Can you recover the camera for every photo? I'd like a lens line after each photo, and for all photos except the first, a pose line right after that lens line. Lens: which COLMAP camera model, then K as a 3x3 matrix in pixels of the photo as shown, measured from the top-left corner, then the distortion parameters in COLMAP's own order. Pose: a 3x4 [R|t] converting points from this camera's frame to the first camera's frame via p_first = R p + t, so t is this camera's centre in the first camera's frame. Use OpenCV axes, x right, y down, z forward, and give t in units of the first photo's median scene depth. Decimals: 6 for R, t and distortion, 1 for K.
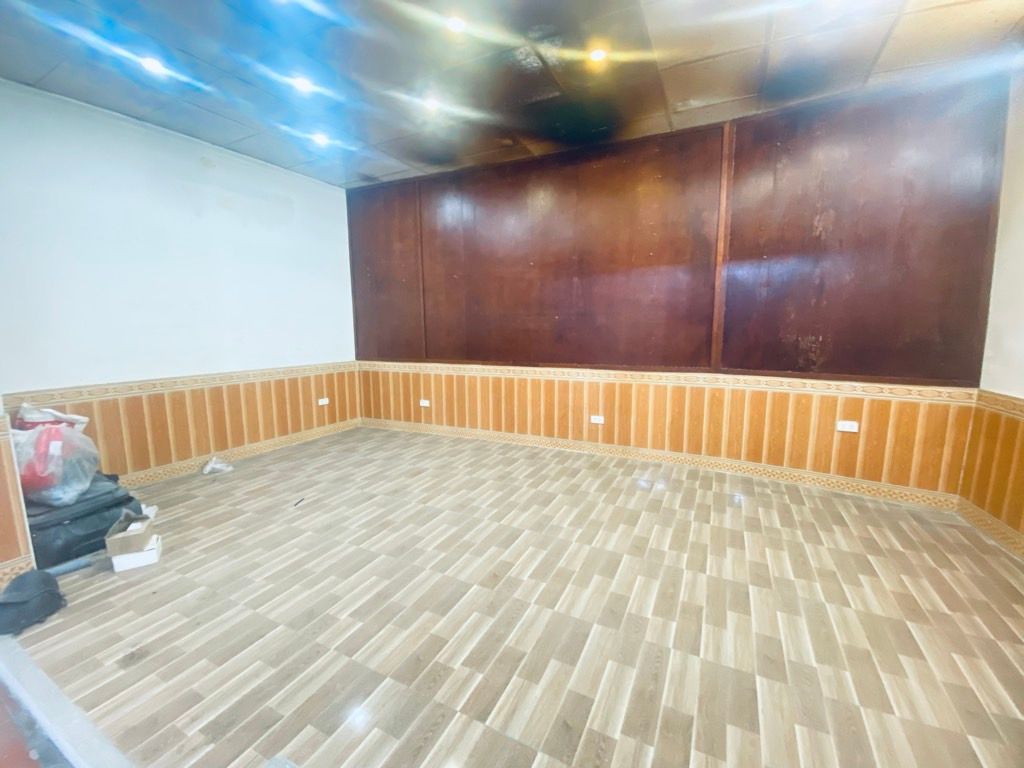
lens RADIAL K [[399.7, 0, 512.0], [0, 399.7, 384.0], [0, 0, 1]] dist [0.000711, 0.000022]
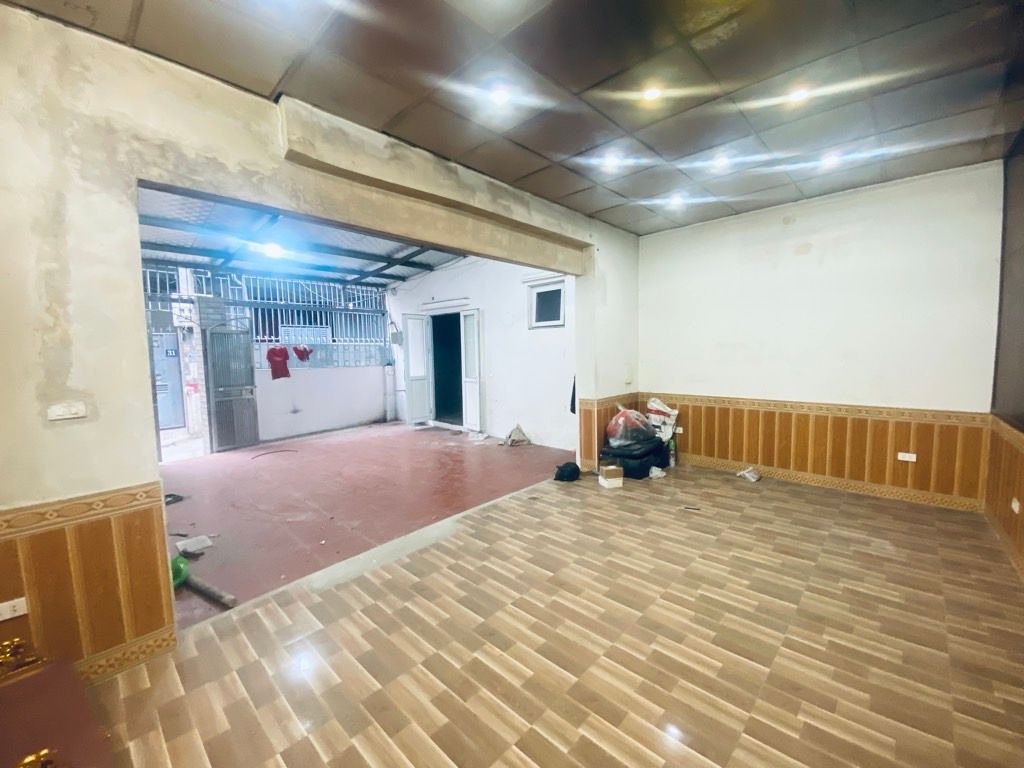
lens RADIAL K [[405.5, 0, 512.0], [0, 405.5, 384.0], [0, 0, 1]] dist [-0.001069, -0.000177]
pose [[-0.249779, 0.092853, -0.963841, 0.574462], [-0.121257, 0.984557, 0.126272, -0.126847], [0.960680, 0.148413, -0.234663, 0.536261]]
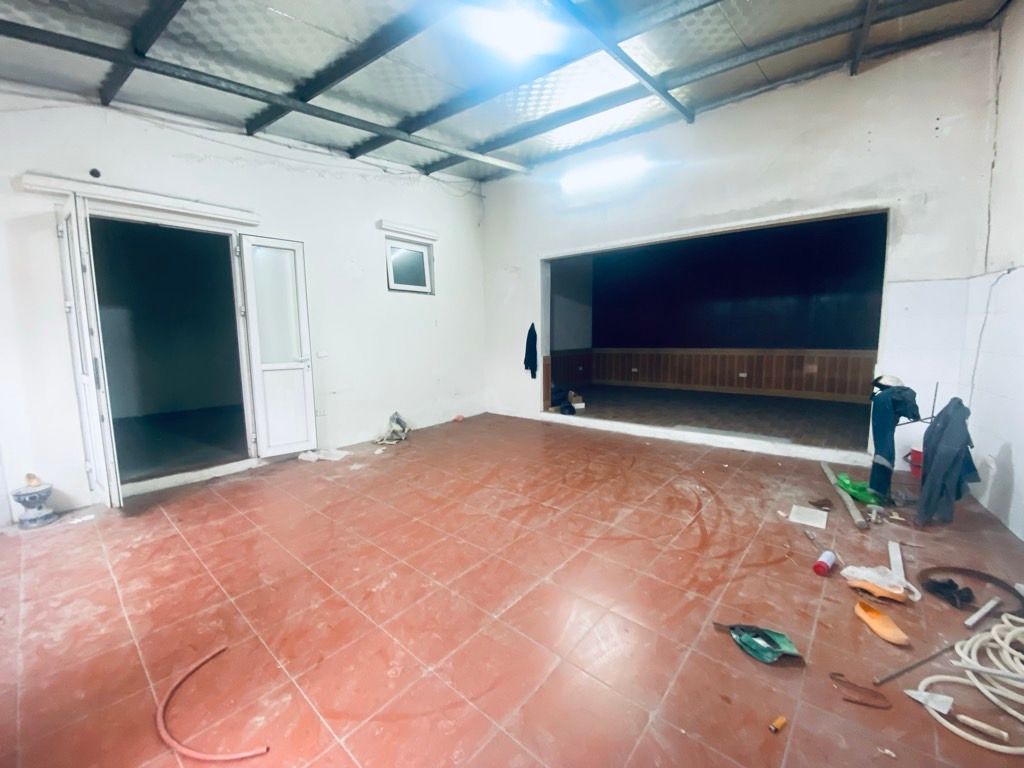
lens RADIAL K [[411.2, 0, 512.0], [0, 411.2, 384.0], [0, 0, 1]] dist [0.000693, -0.000003]
pose [[0.977570, 0.013479, -0.210178, -0.452463], [-0.018854, 0.999544, -0.023590, 0.202028], [0.209764, 0.027024, 0.977379, -1.149035]]
